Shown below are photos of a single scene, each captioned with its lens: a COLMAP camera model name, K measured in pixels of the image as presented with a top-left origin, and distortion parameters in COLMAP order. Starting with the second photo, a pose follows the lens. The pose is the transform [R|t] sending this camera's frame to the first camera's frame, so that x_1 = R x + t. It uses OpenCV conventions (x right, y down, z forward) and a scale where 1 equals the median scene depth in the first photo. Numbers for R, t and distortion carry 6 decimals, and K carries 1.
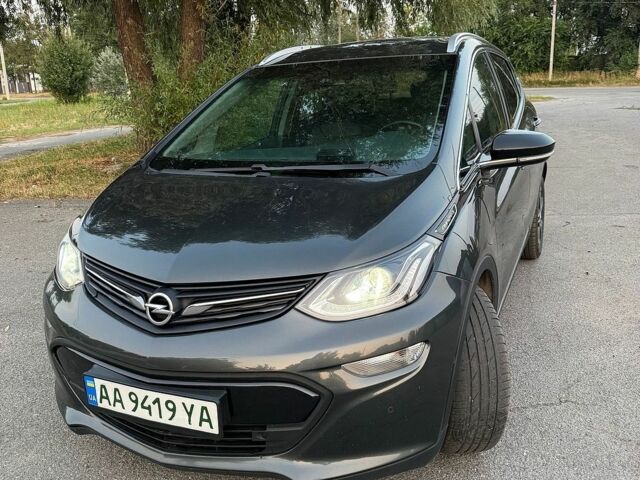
lens RADIAL K [[598.2, 0, 334.2], [0, 598.2, 223.4], [0, 0, 1]] dist [-0.010485, 0.000000]
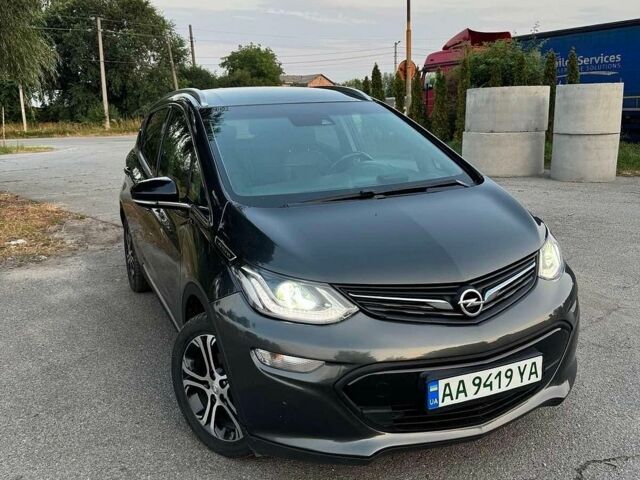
lens RADIAL K [[564.6, 0, 317.6], [0, 564.6, 234.4], [0, 0, 1]] dist [0.013131, 0.007686]
pose [[0.694415, -0.131926, 0.707378, -1.299920], [0.170698, 0.985191, 0.016168, -0.062280], [-0.699035, 0.109521, 0.706650, 0.407171]]
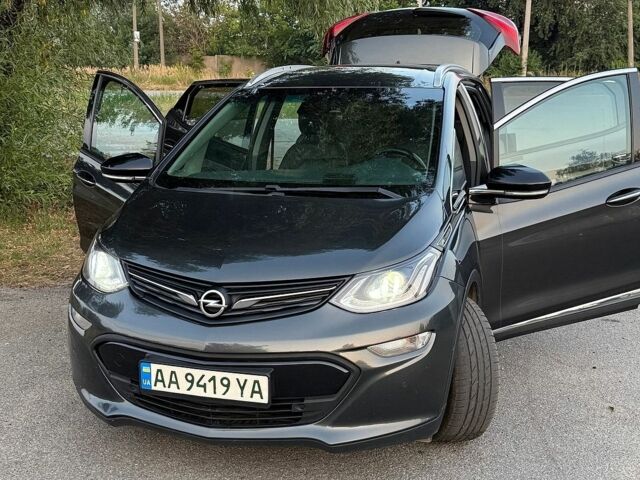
lens RADIAL K [[837.9, 0, 321.4], [0, 837.9, 241.4], [0, 0, 1]] dist [0.108314, 0.000000]
pose [[0.993949, 0.020606, 0.107894, -0.262948], [-0.017153, 0.999314, -0.032828, 0.070649], [-0.108496, 0.030779, 0.993620, -0.707336]]
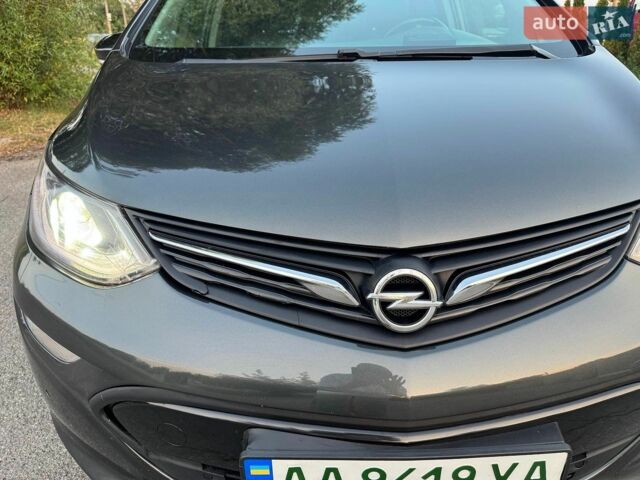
lens RADIAL K [[458.6, 0, 320.0], [0, 458.6, 245.6], [0, 0, 1]] dist [-0.010974, -0.003831]
pose [[0.908594, -0.136365, 0.394793, -0.507413], [0.064461, 0.979660, 0.190030, 0.021207], [-0.412676, -0.147211, 0.898903, 0.699106]]
